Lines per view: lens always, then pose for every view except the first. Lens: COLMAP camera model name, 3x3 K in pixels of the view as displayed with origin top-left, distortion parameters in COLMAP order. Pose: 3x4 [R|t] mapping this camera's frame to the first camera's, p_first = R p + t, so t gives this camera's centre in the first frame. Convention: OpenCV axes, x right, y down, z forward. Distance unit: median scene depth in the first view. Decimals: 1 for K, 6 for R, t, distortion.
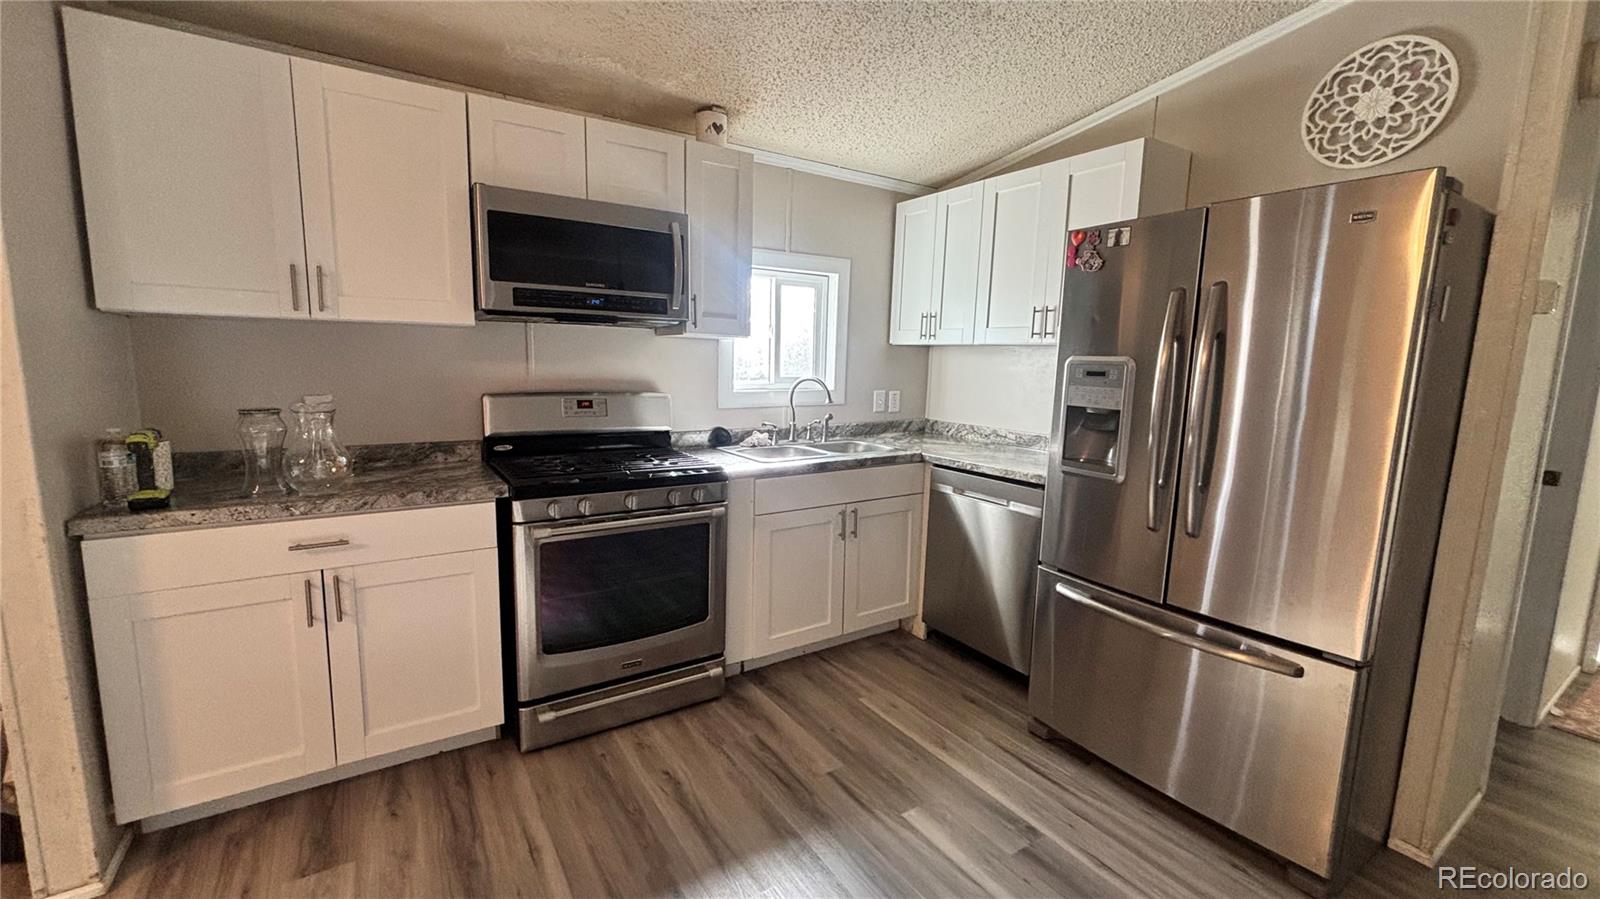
lens RADIAL K [[647.9, 0, 798.5], [0, 647.9, 447.6], [0, 0, 1]] dist [0.000092, 0.000001]
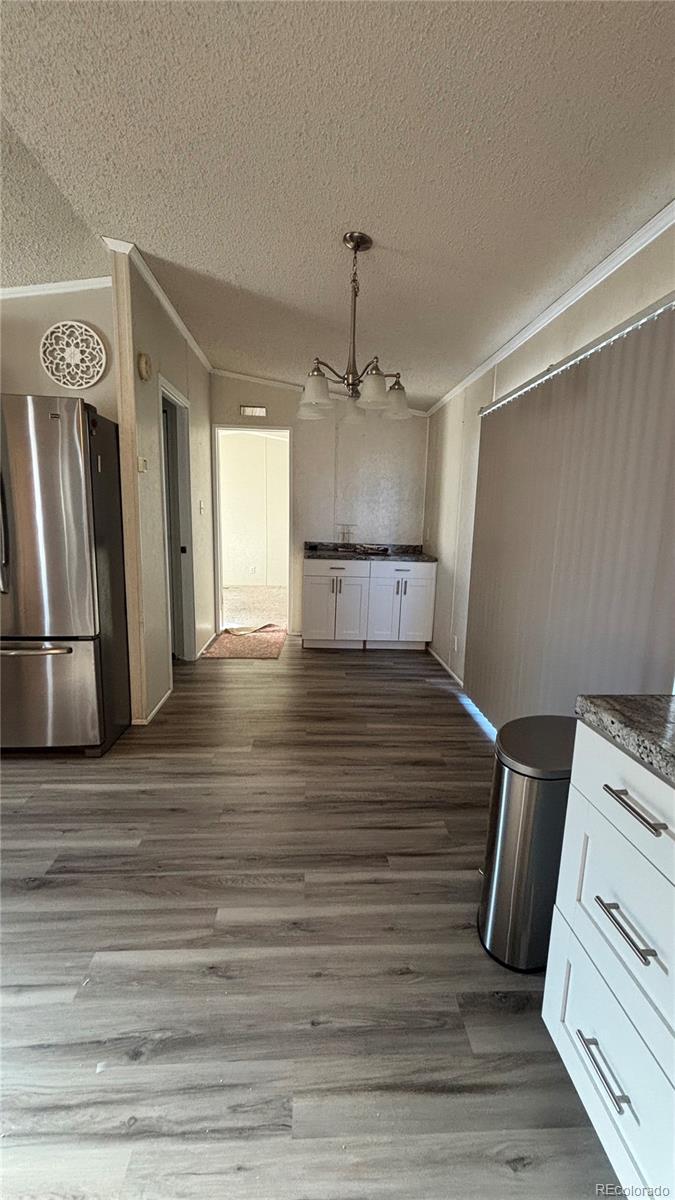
lens RADIAL K [[485.9, 0, 335.3], [0, 485.9, 597.3], [0, 0, 1]] dist [0.000092, 0.000001]
pose [[0.503602, -0.152288, 0.850408, -0.040317], [0.104526, 0.987851, 0.115001, 0.085459], [-0.857589, 0.030975, 0.513402, -0.369399]]
